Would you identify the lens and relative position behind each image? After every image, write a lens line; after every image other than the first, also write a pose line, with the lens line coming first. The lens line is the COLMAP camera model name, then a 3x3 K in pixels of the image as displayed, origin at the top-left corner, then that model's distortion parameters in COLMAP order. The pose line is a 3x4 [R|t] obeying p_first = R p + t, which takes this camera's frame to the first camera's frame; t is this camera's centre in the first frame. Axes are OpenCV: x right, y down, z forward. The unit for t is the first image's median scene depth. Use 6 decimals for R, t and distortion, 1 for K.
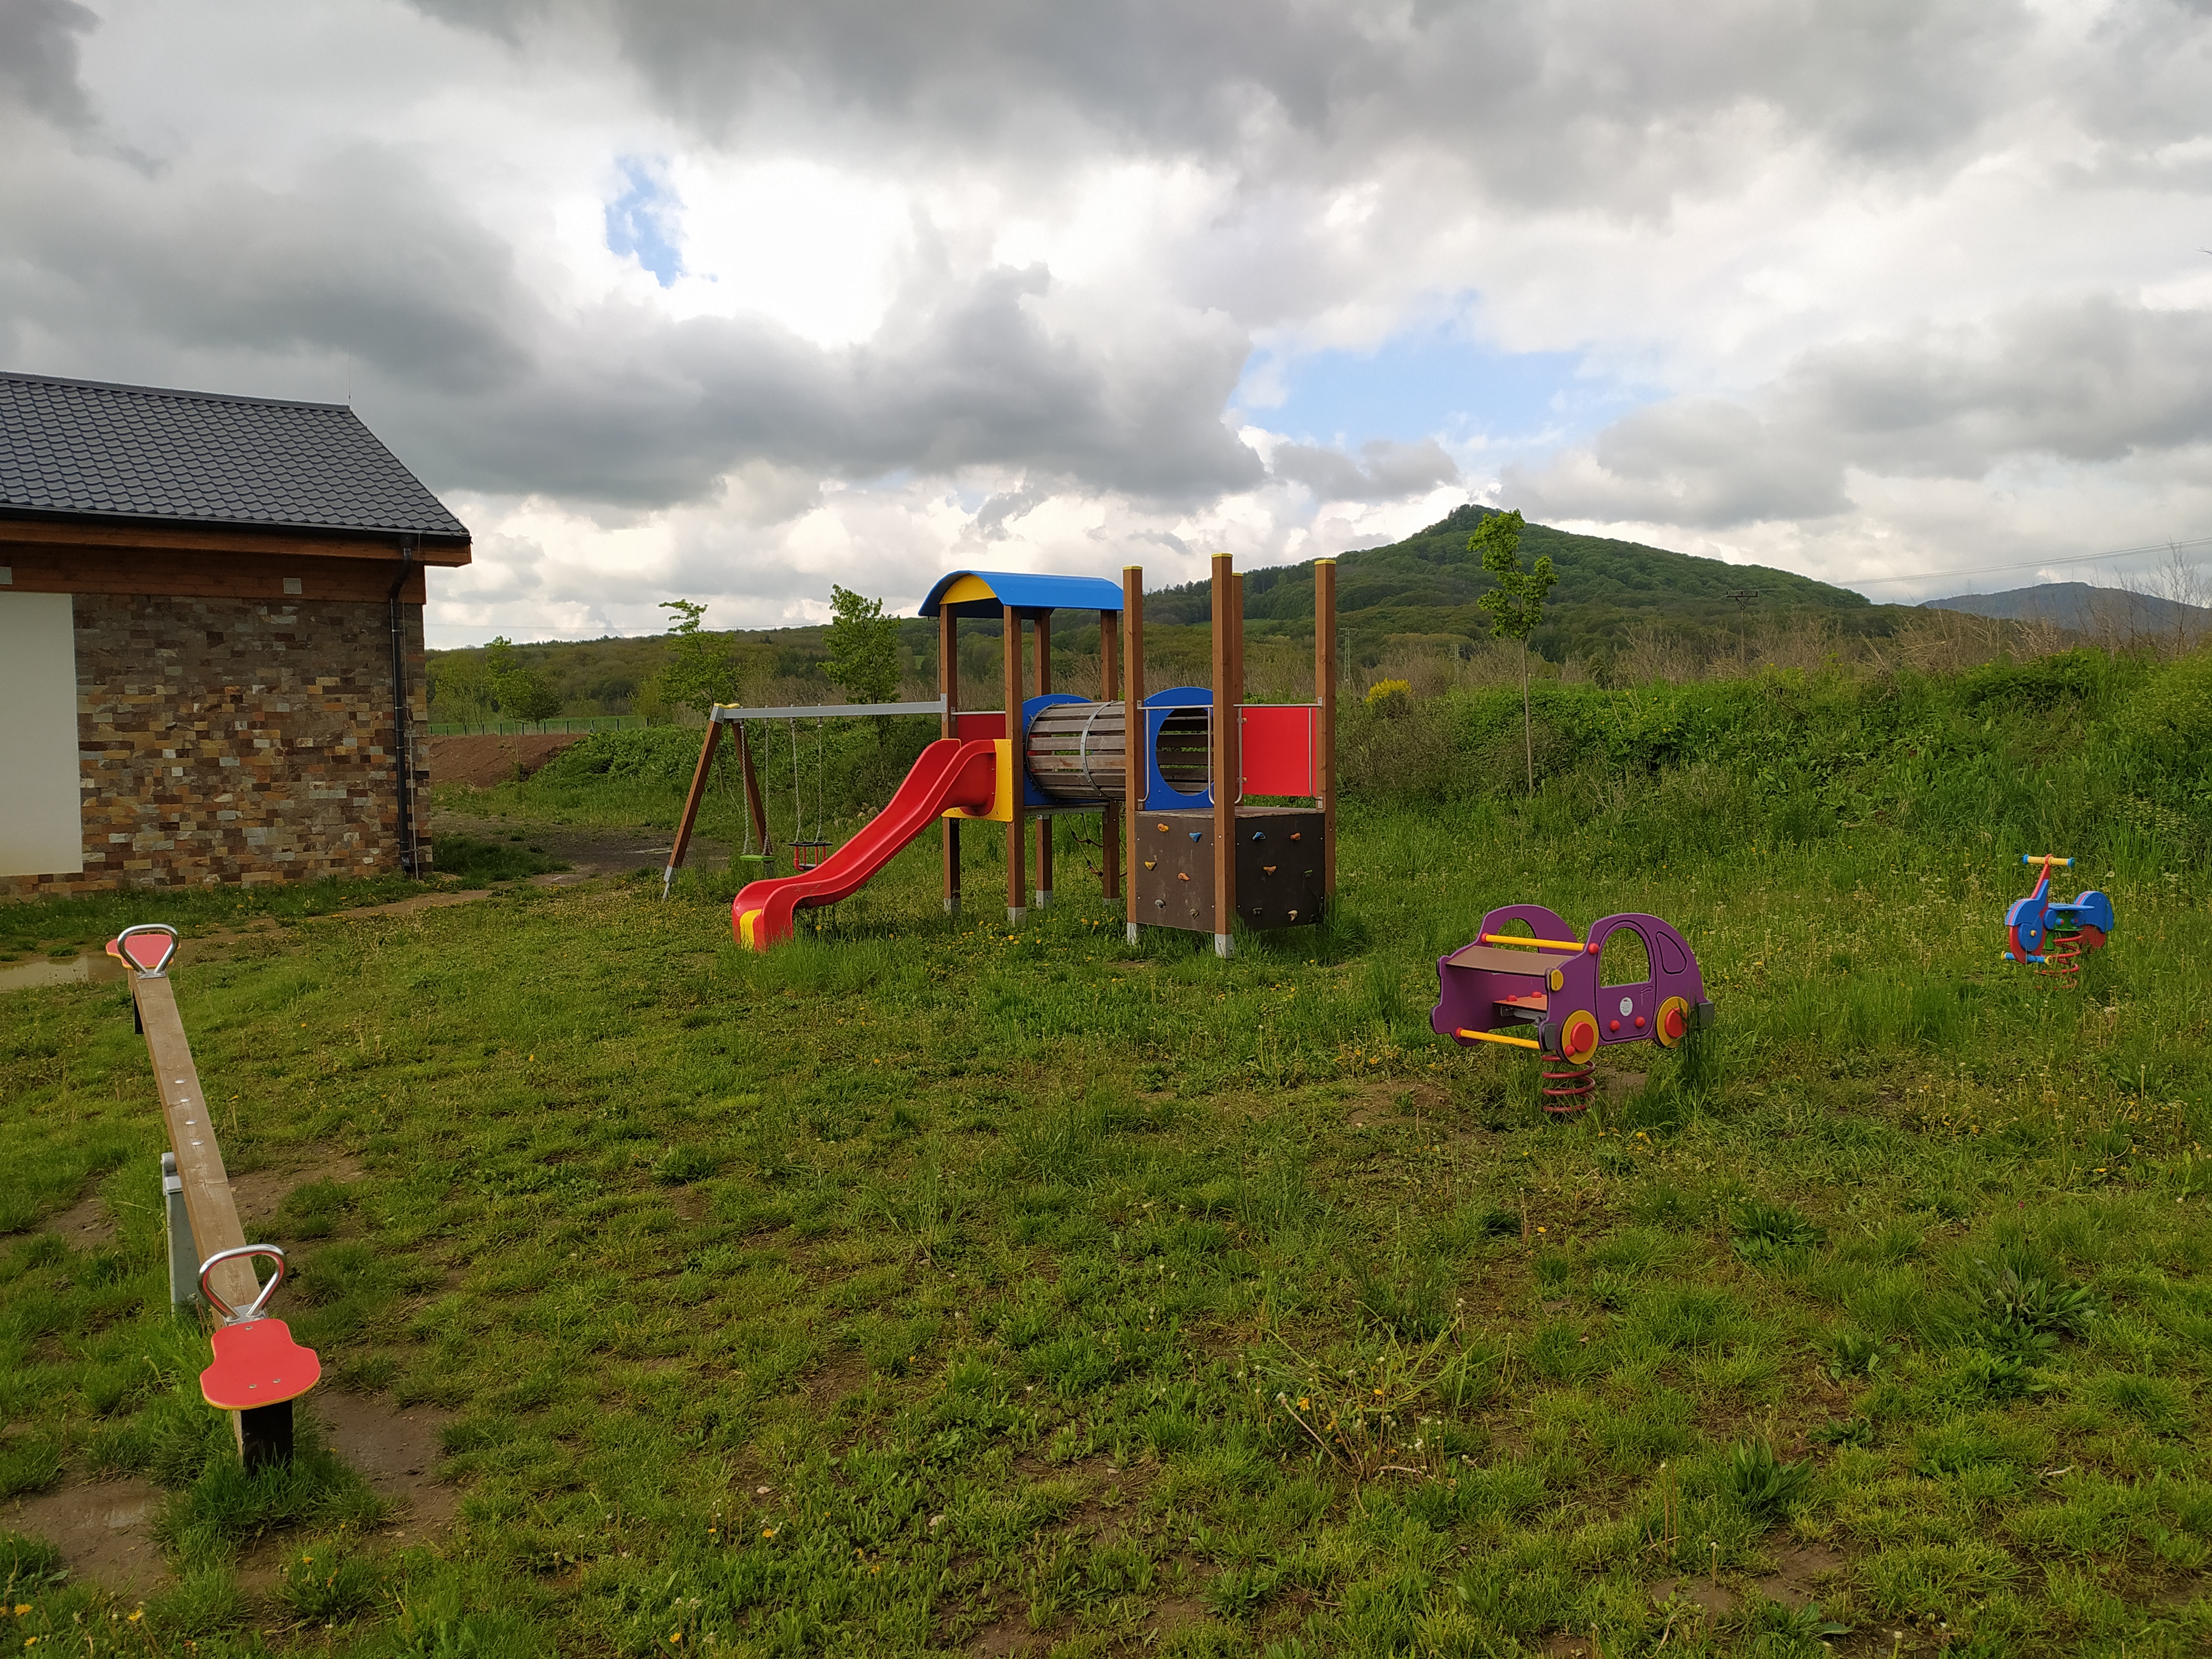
lens RADIAL K [[1700.8, 0, 1106.0], [0, 1700.8, 829.5], [0, 0, 1]] dist [-0.047552, 0.003415]
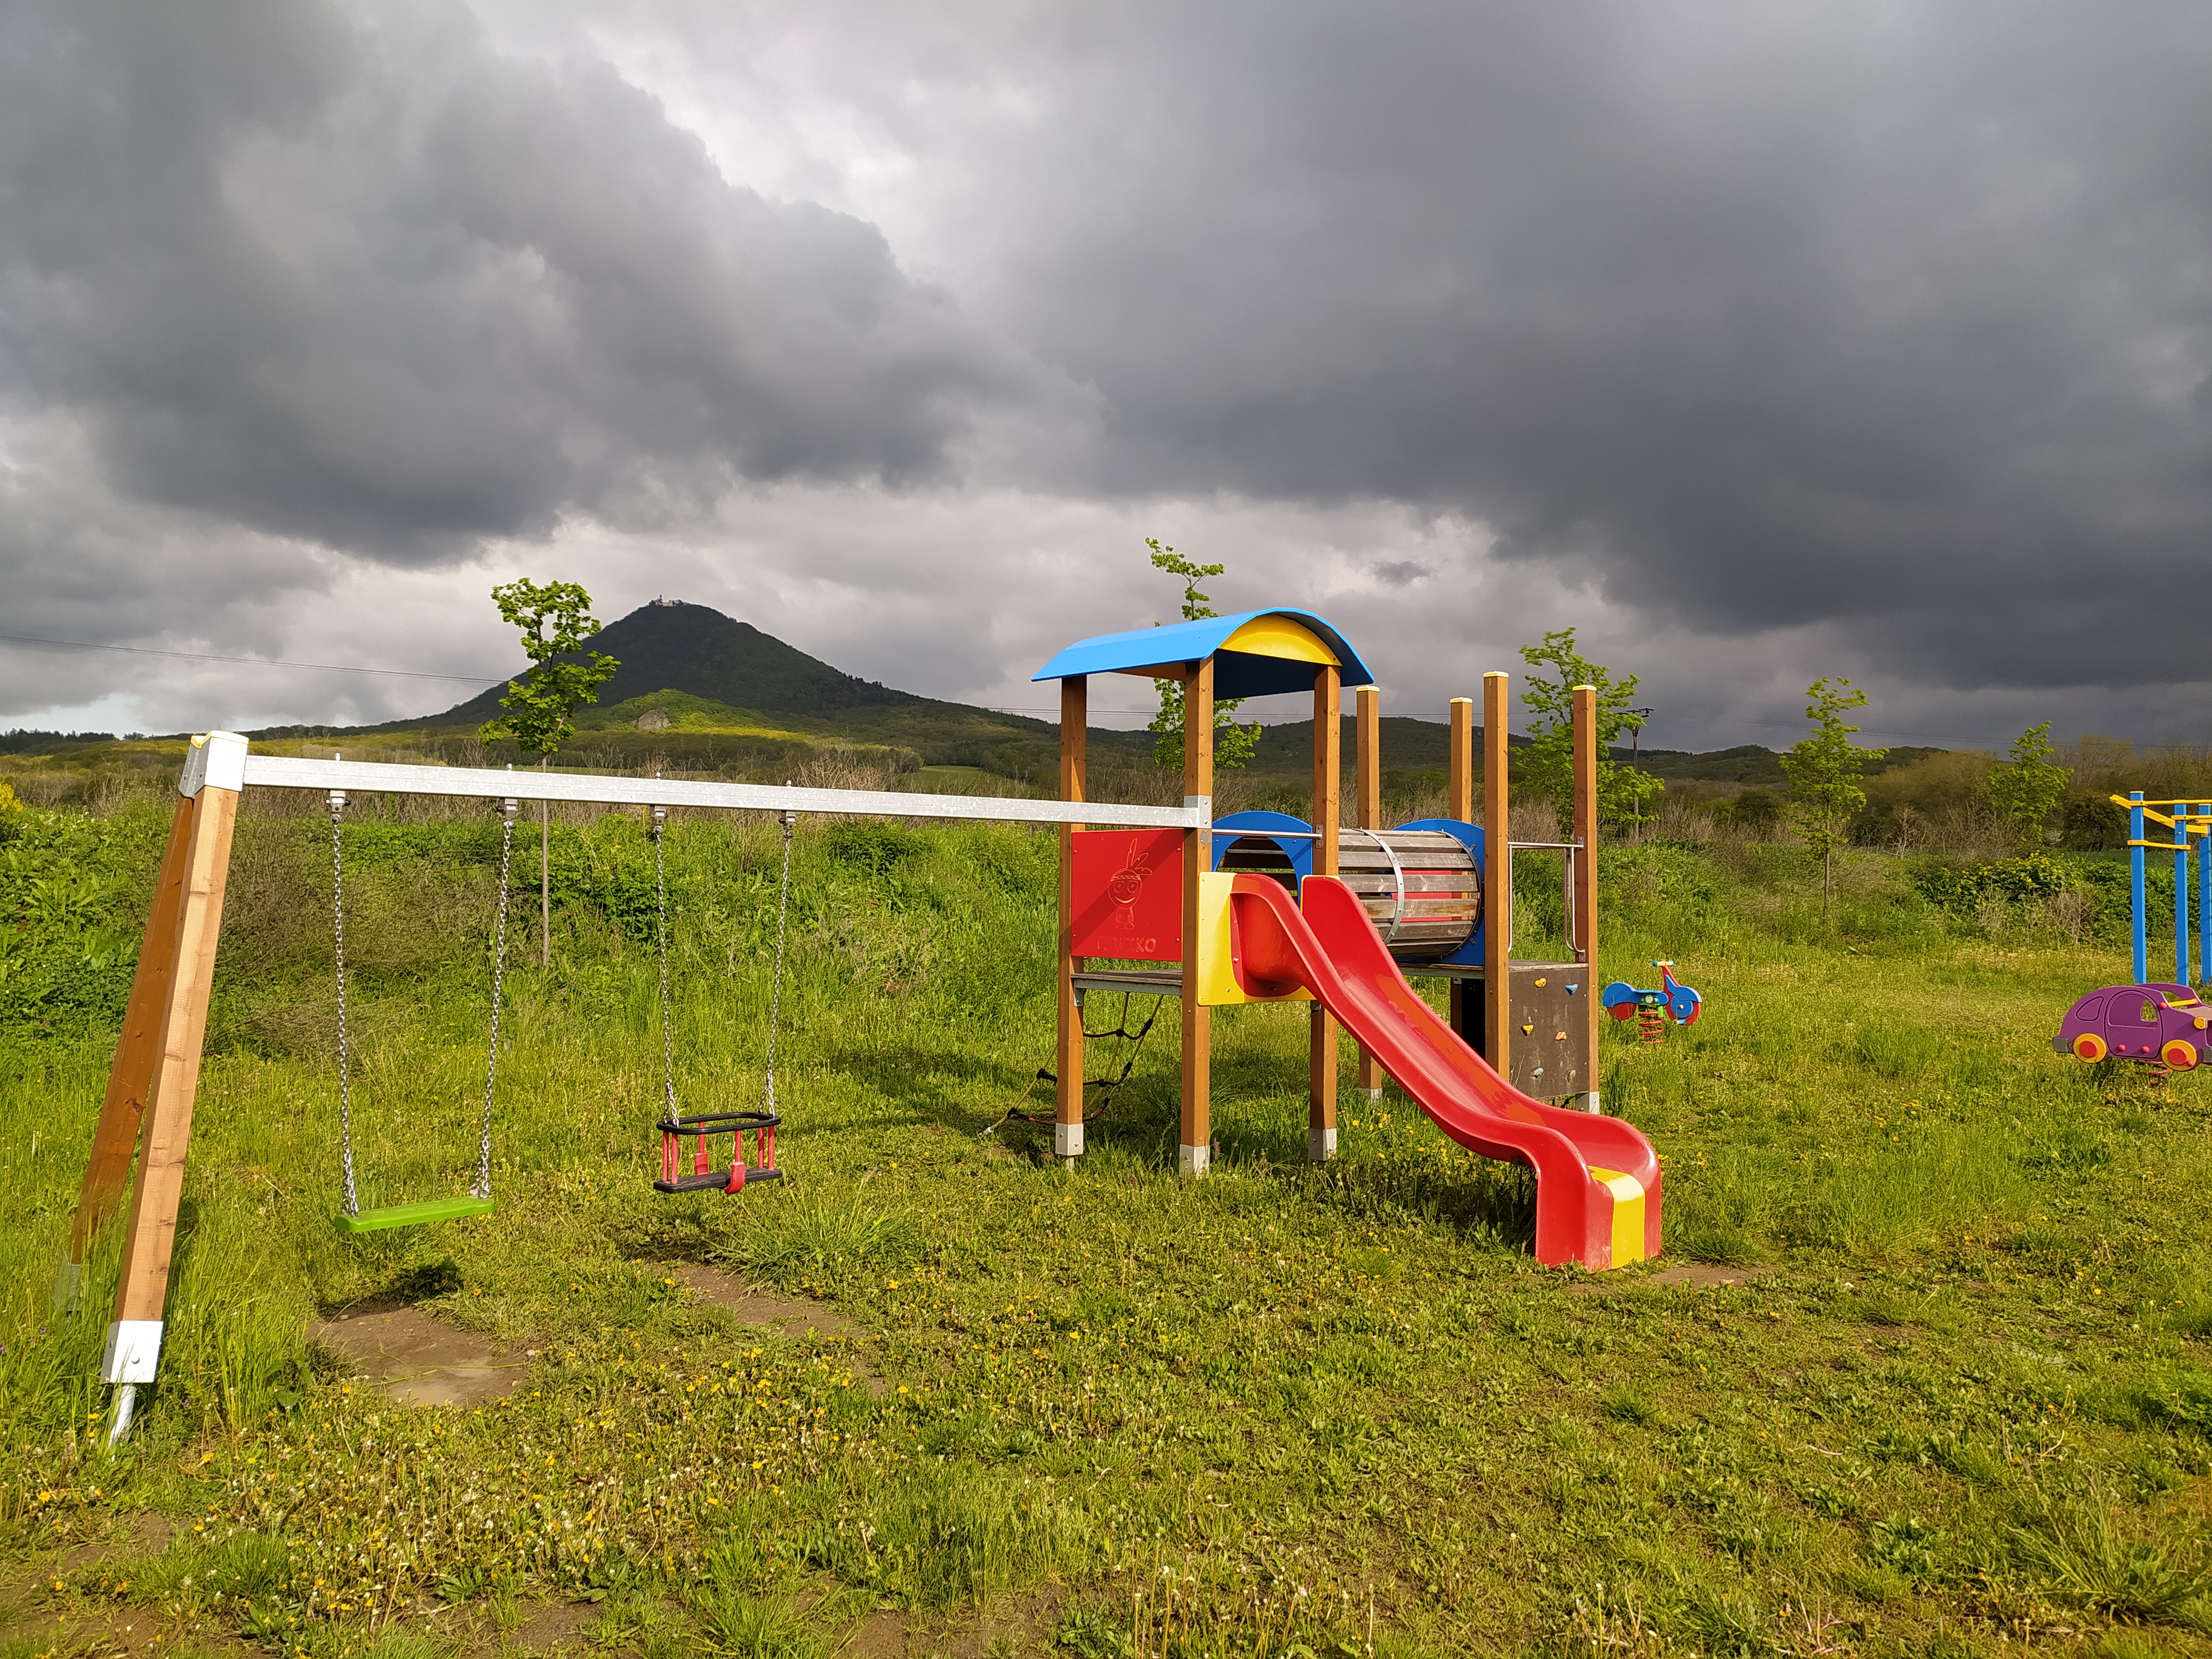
lens RADIAL K [[1700.8, 0, 1106.0], [0, 1700.8, 829.5], [0, 0, 1]] dist [-0.047552, 0.003415]
pose [[-0.118260, 0.047430, 0.991849, -0.730089], [0.056726, 0.997550, -0.040940, -0.051628], [-0.991361, 0.051422, -0.120661, 1.219967]]
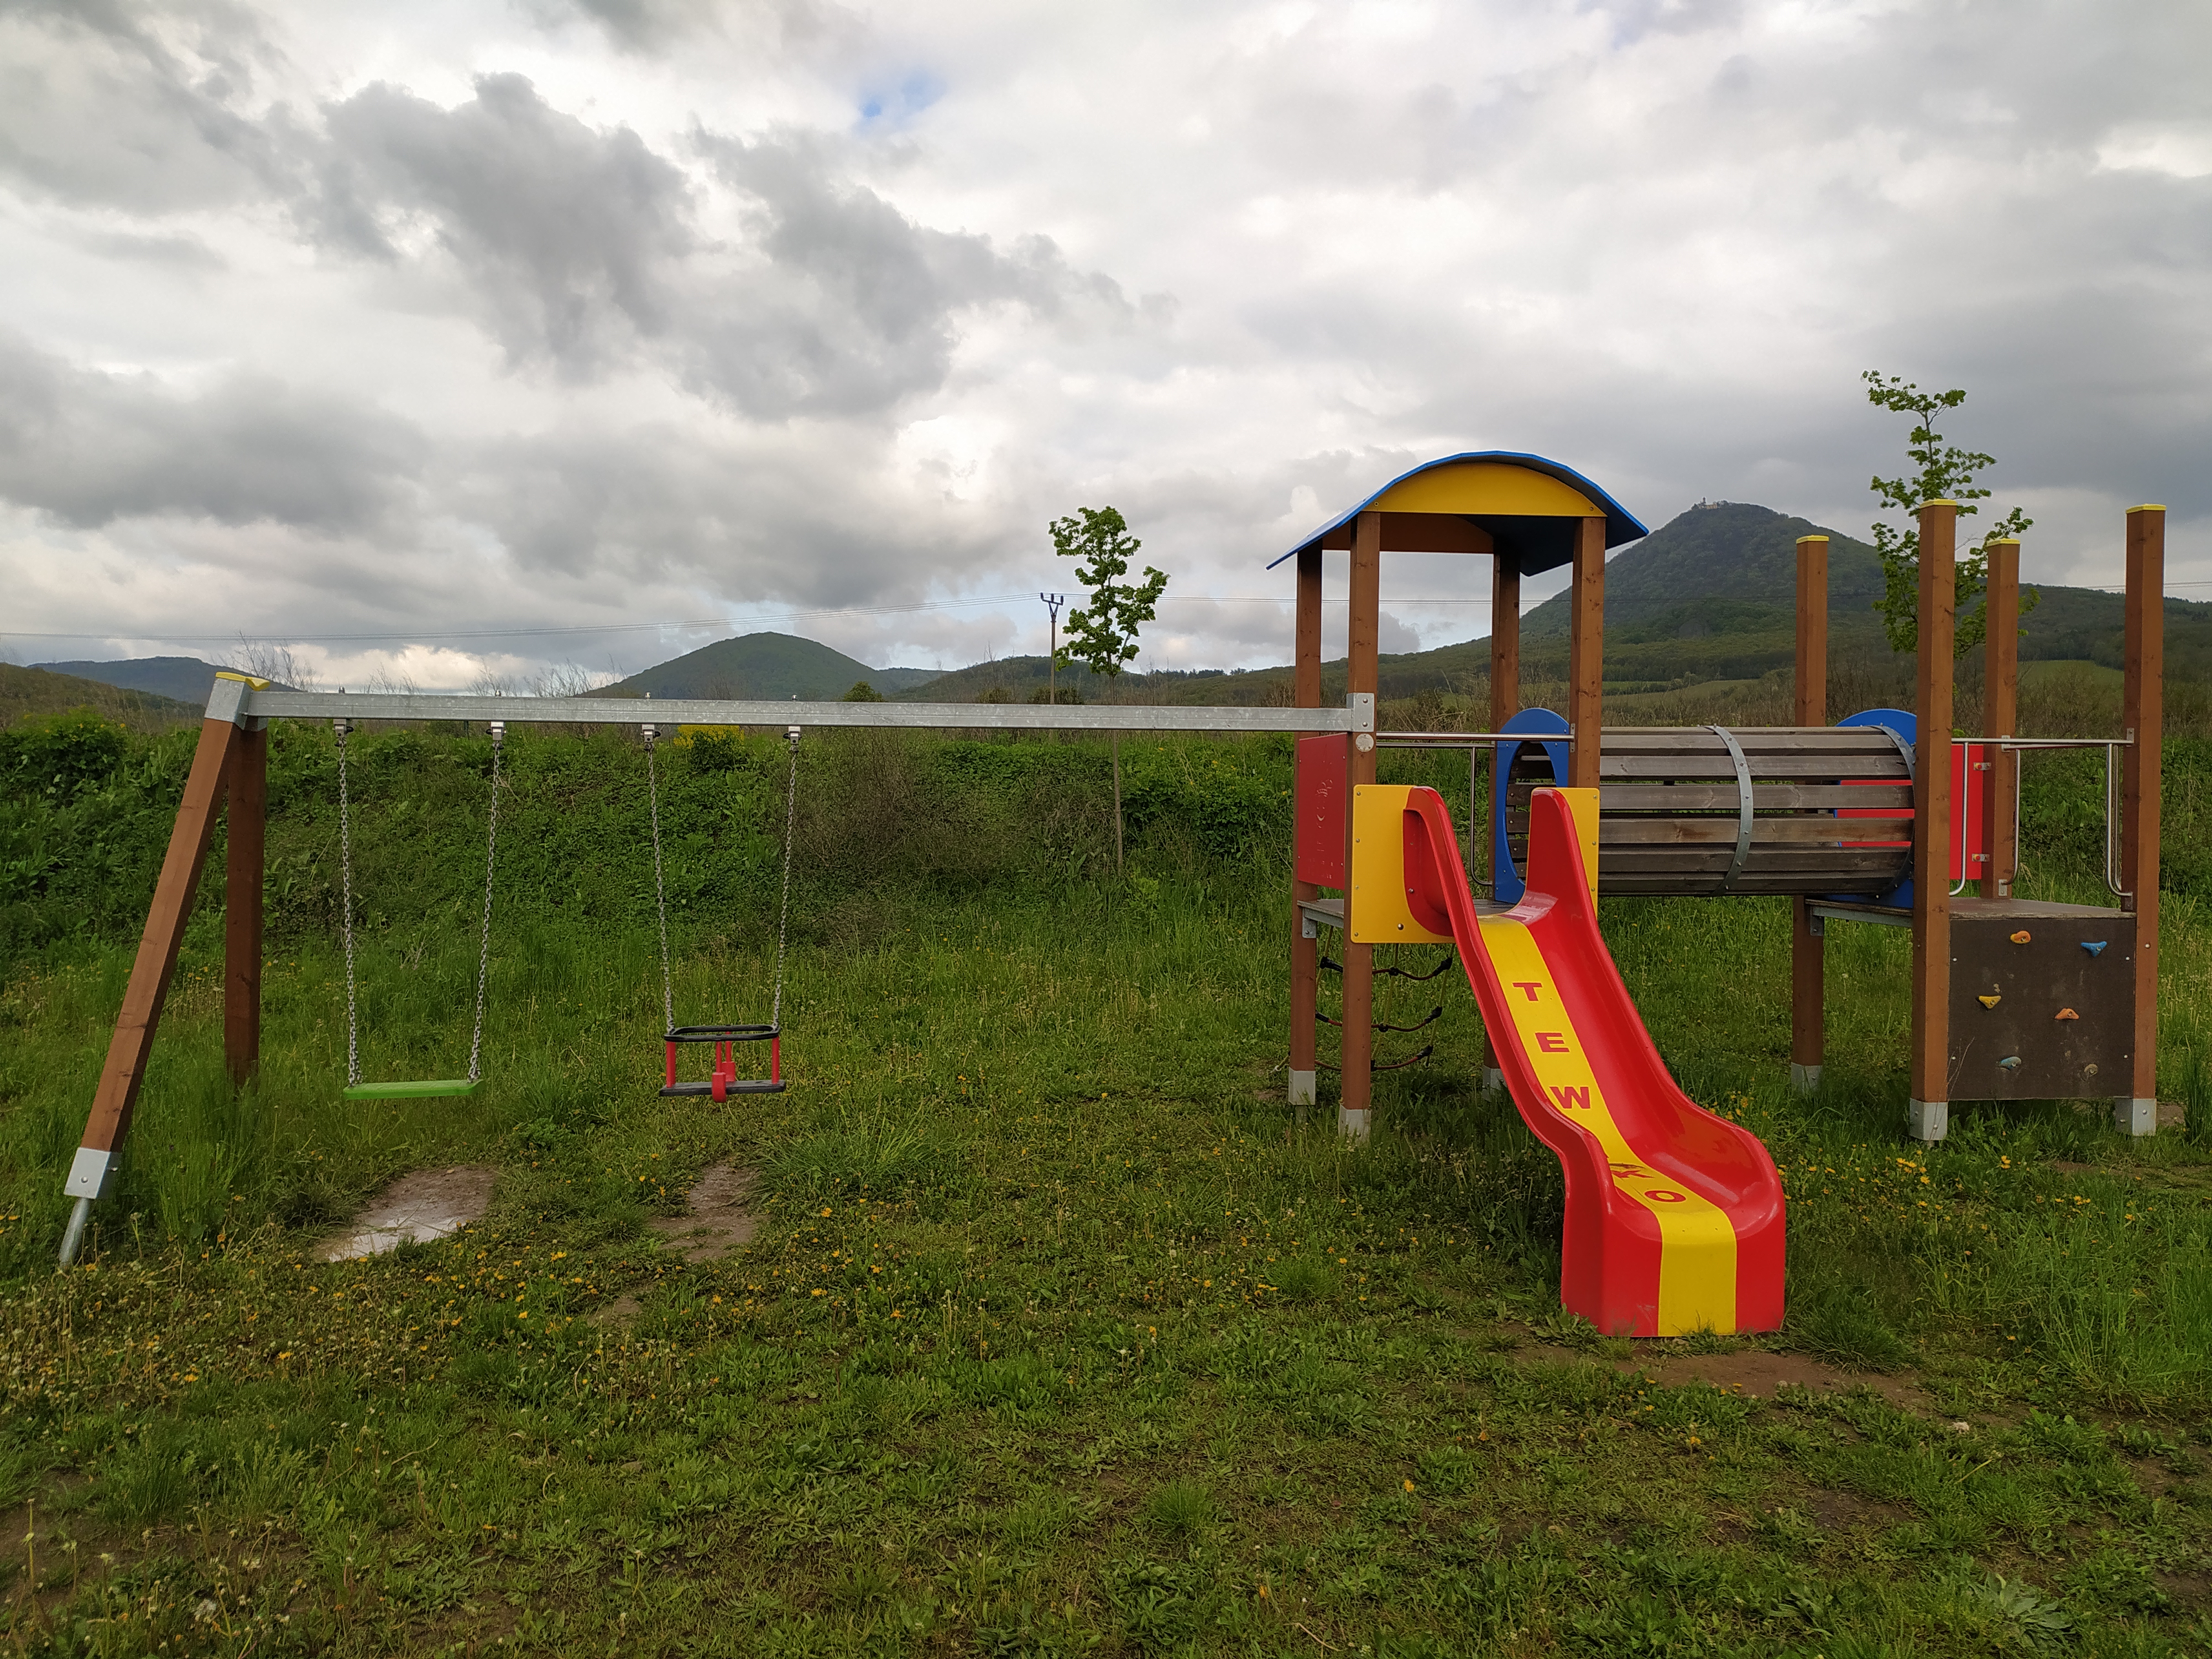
lens RADIAL K [[1664.4, 0, 1106.0], [0, 1664.4, 829.5], [0, 0, 1]] dist [0.058286, -0.000673]
pose [[0.507509, -0.001200, 0.861646, -0.598809], [0.041950, 0.998848, -0.023318, -0.036343], [-0.860625, 0.047980, 0.506975, 0.907194]]
